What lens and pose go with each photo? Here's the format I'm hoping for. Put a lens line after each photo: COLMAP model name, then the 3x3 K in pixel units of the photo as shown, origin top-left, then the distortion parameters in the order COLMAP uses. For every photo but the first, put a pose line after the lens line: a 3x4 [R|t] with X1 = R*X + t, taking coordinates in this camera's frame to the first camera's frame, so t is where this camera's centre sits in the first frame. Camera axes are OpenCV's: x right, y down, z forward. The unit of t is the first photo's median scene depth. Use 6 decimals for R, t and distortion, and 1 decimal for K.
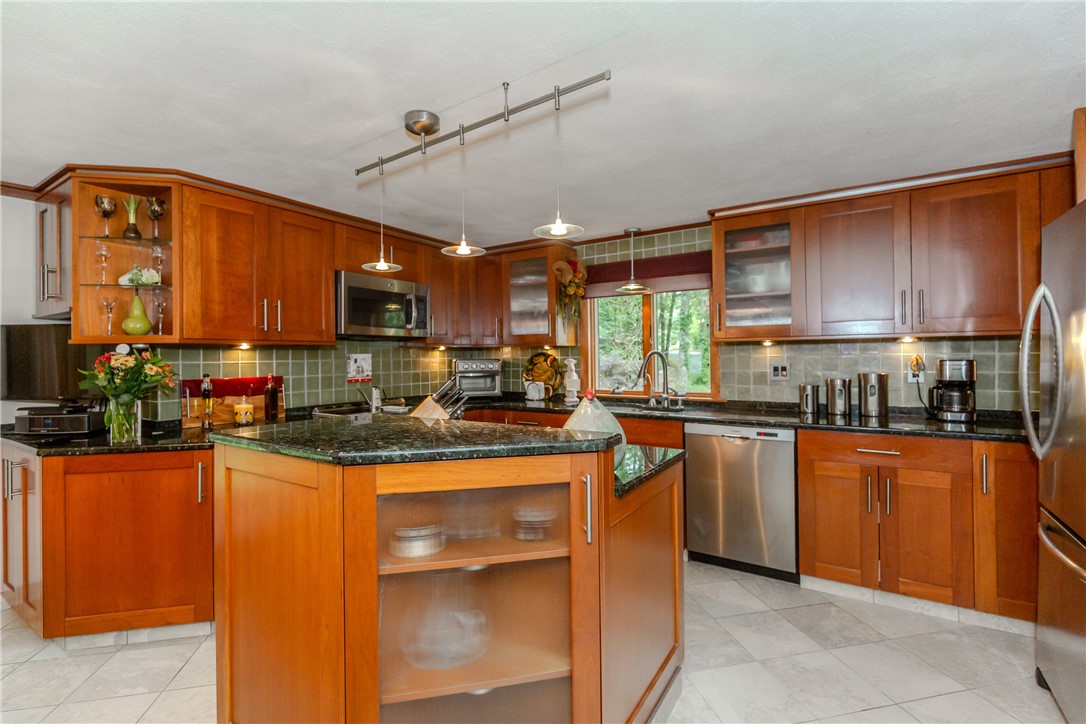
lens RADIAL K [[484.3, 0, 547.3], [0, 484.3, 360.7], [0, 0, 1]] dist [-0.002839, 0.000491]
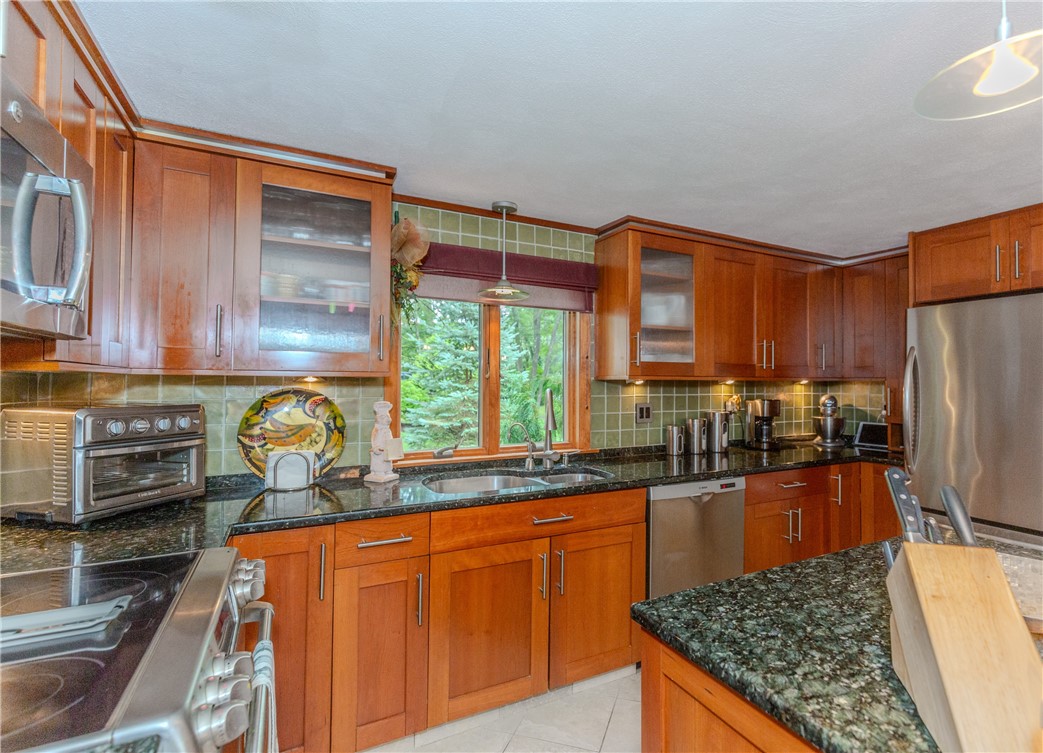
lens RADIAL K [[500.0, 0, 564.2], [0, 500.0, 375.7], [0, 0, 1]] dist [0.011617, 0.000174]
pose [[0.488899, 0.027278, 0.871914, -0.398676], [0.000861, 0.999495, -0.031752, -0.017095], [-0.872340, 0.016274, 0.488628, 0.635481]]
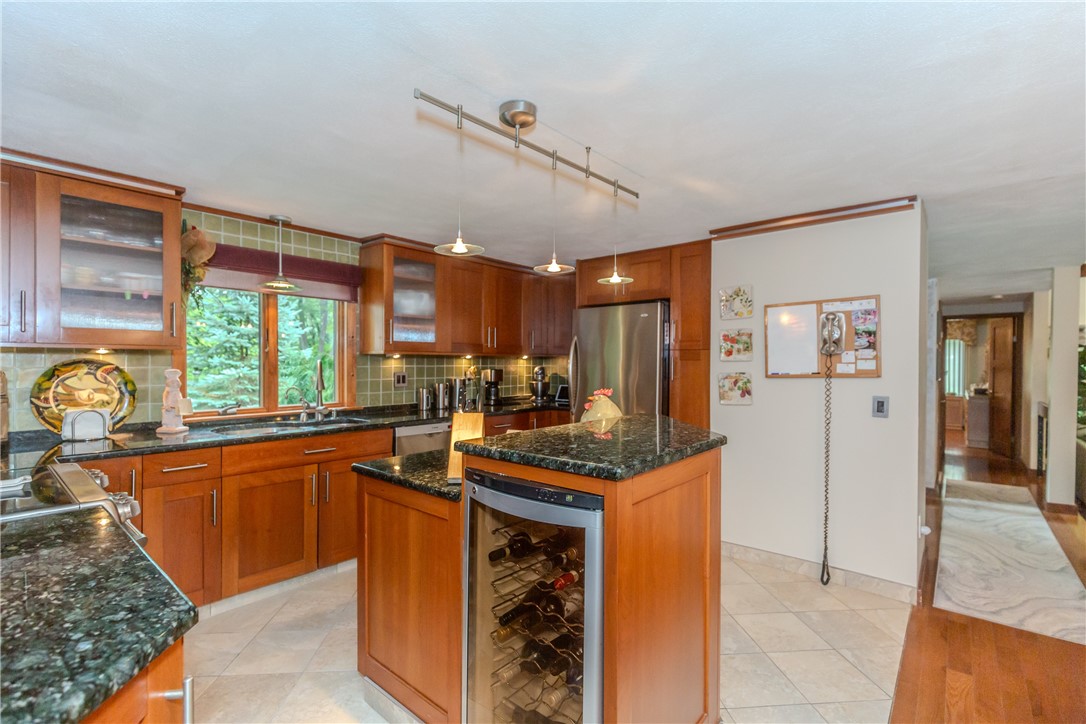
lens RADIAL K [[484.3, 0, 541.3], [0, 484.3, 367.1], [0, 0, 1]] dist [-0.002839, 0.000491]
pose [[0.144959, 0.003252, 0.989432, -0.639166], [0.007721, 0.999960, -0.004417, -0.000233], [-0.989407, 0.008280, 0.144929, 0.450051]]
